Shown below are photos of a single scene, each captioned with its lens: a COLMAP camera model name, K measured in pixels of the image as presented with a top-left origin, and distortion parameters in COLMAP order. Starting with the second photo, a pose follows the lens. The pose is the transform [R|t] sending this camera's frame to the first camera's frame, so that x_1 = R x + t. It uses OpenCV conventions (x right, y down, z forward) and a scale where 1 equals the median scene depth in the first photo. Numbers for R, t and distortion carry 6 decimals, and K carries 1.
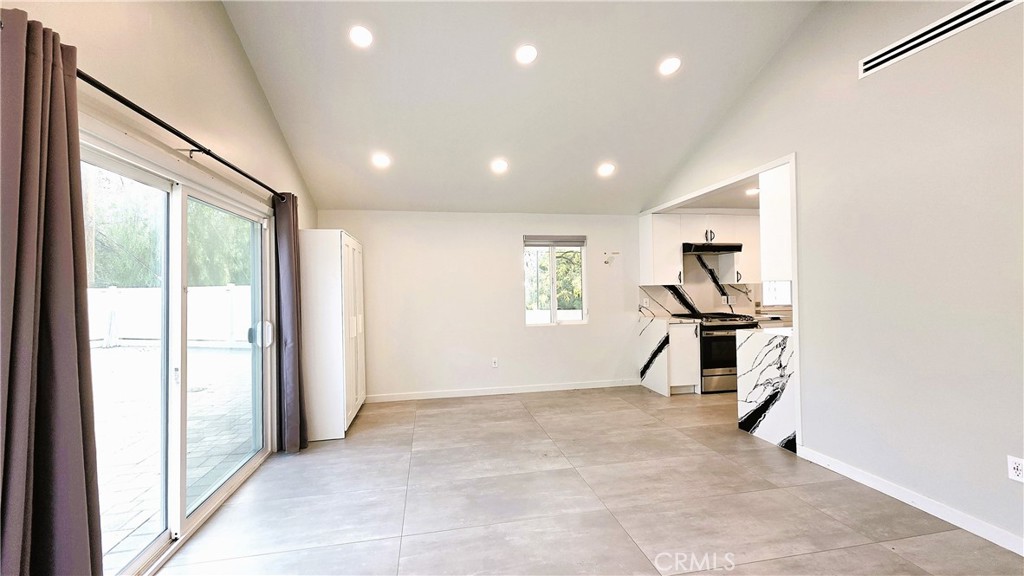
lens RADIAL K [[419.2, 0, 515.3], [0, 419.2, 284.0], [0, 0, 1]] dist [0.002715, 0.000334]
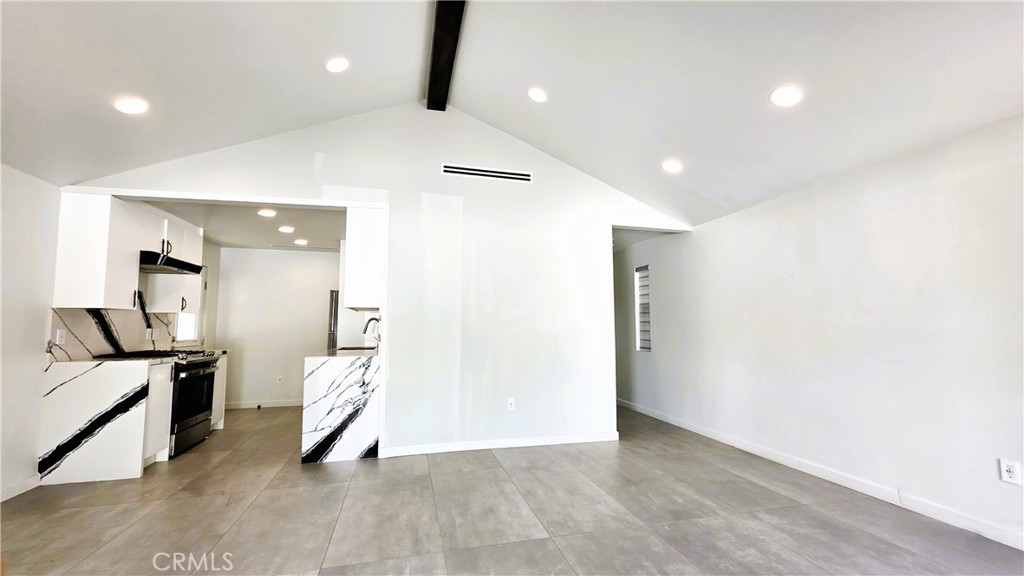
lens RADIAL K [[419.2, 0, 516.0], [0, 419.2, 293.8], [0, 0, 1]] dist [0.002715, 0.000334]
pose [[-0.061564, 0.094285, 0.993640, -0.459310], [-0.003856, 0.995498, -0.094701, 0.054268], [-0.998096, -0.009662, -0.060923, 0.587199]]
